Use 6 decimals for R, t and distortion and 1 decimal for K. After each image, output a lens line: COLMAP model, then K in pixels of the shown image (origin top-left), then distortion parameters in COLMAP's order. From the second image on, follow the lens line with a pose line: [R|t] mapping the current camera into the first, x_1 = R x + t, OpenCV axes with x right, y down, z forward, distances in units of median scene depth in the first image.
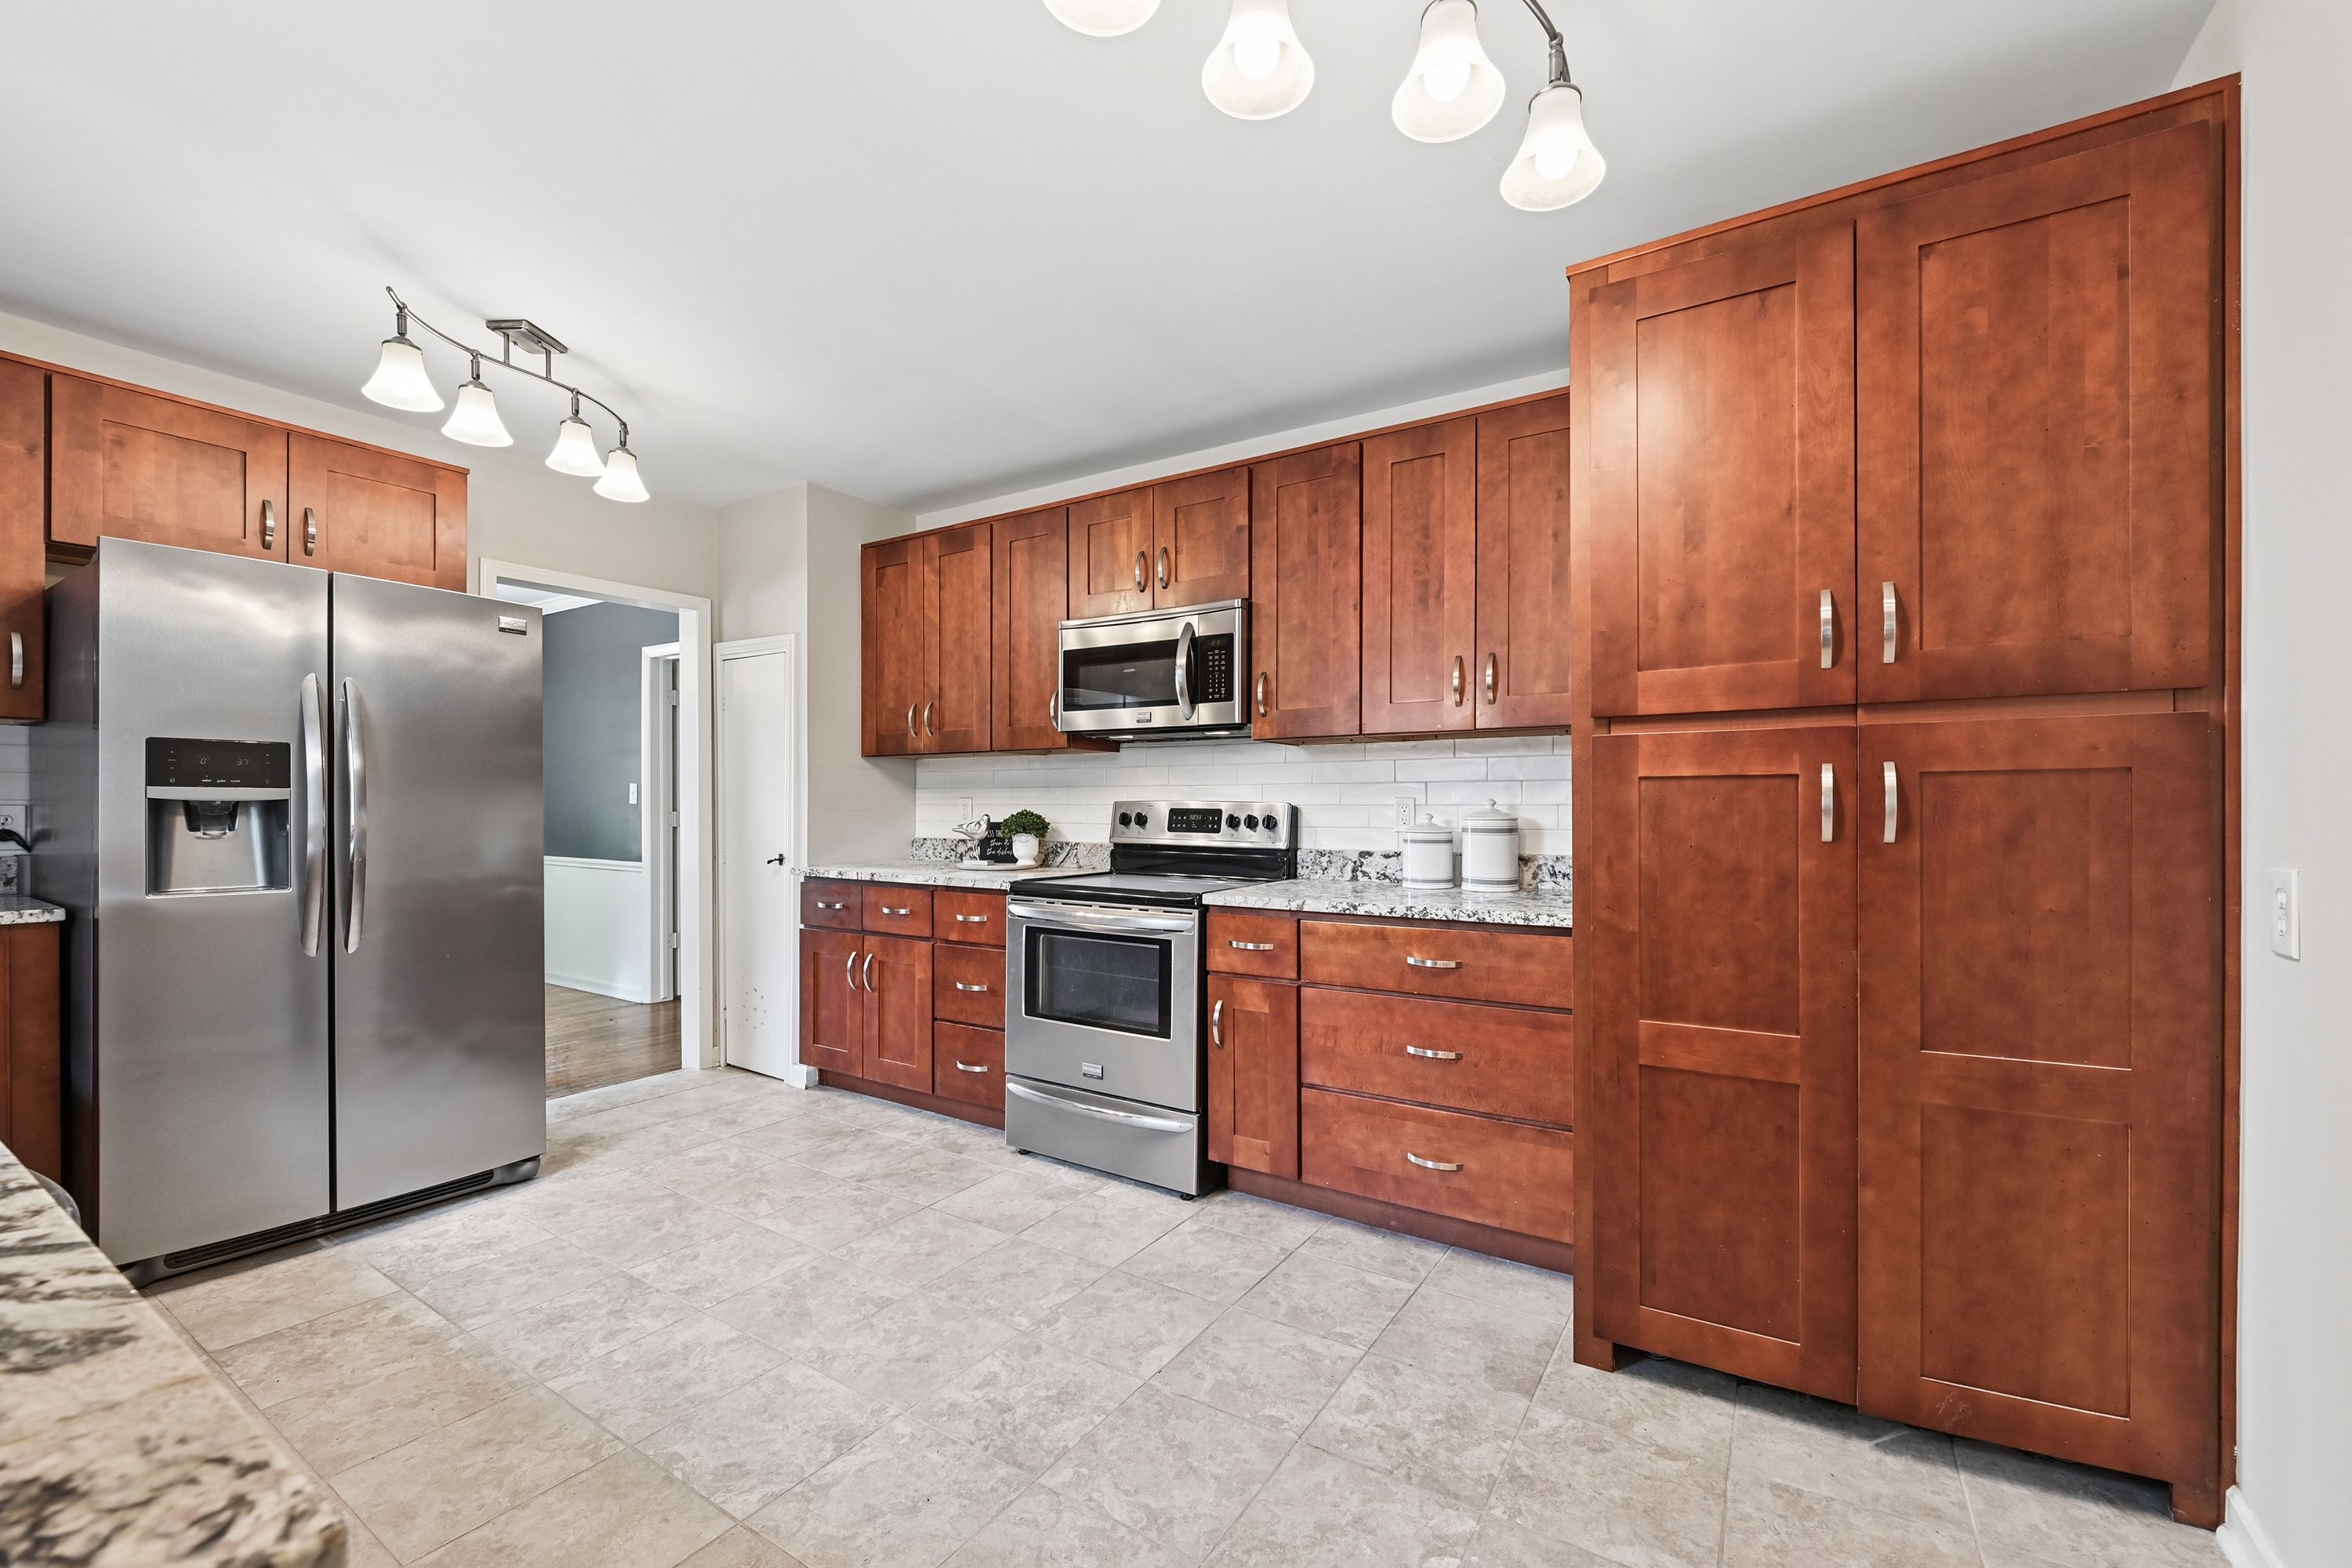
lens RADIAL K [[949.4, 0, 1172.3], [0, 949.4, 807.1], [0, 0, 1]] dist [-0.001673, 0.000096]
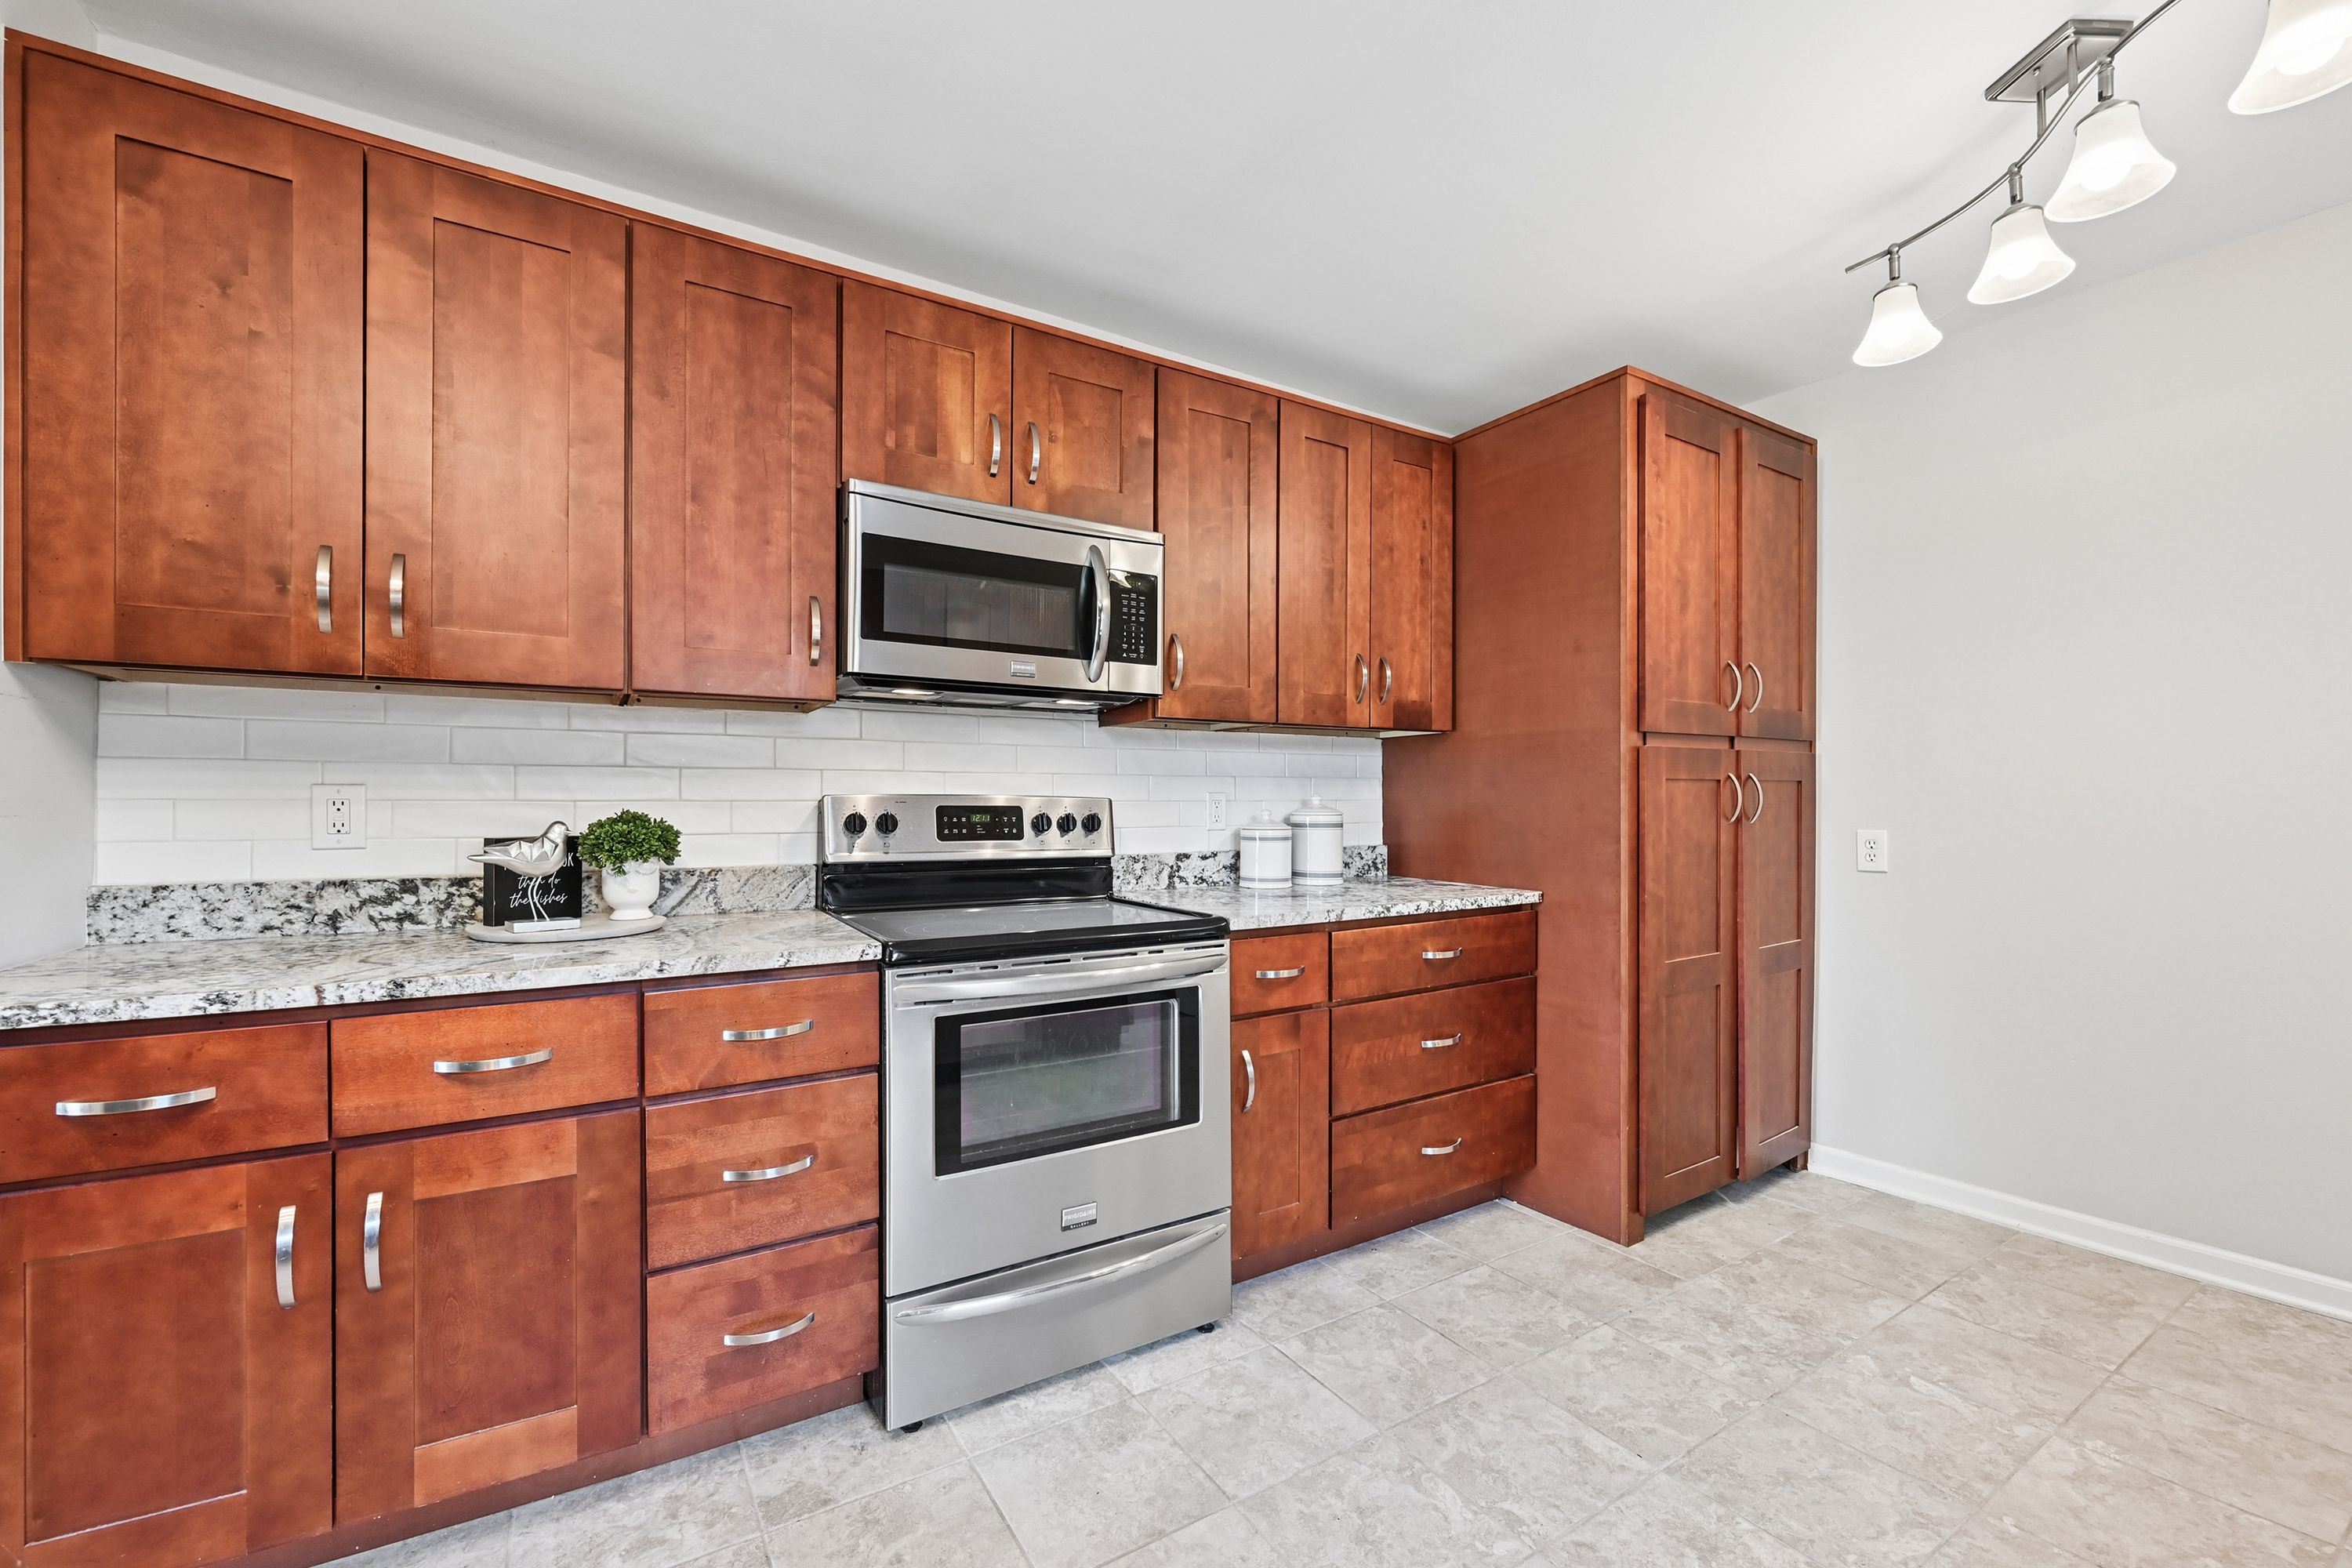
lens RADIAL K [[963.9, 0, 1184.0], [0, 963.9, 804.8], [0, 0, 1]] dist [-0.001764, -0.008879]
pose [[0.420158, -0.003689, 0.907443, -0.601517], [0.002081, 0.999993, 0.003102, -0.001279], [-0.907449, 0.000585, 0.420163, 0.620001]]
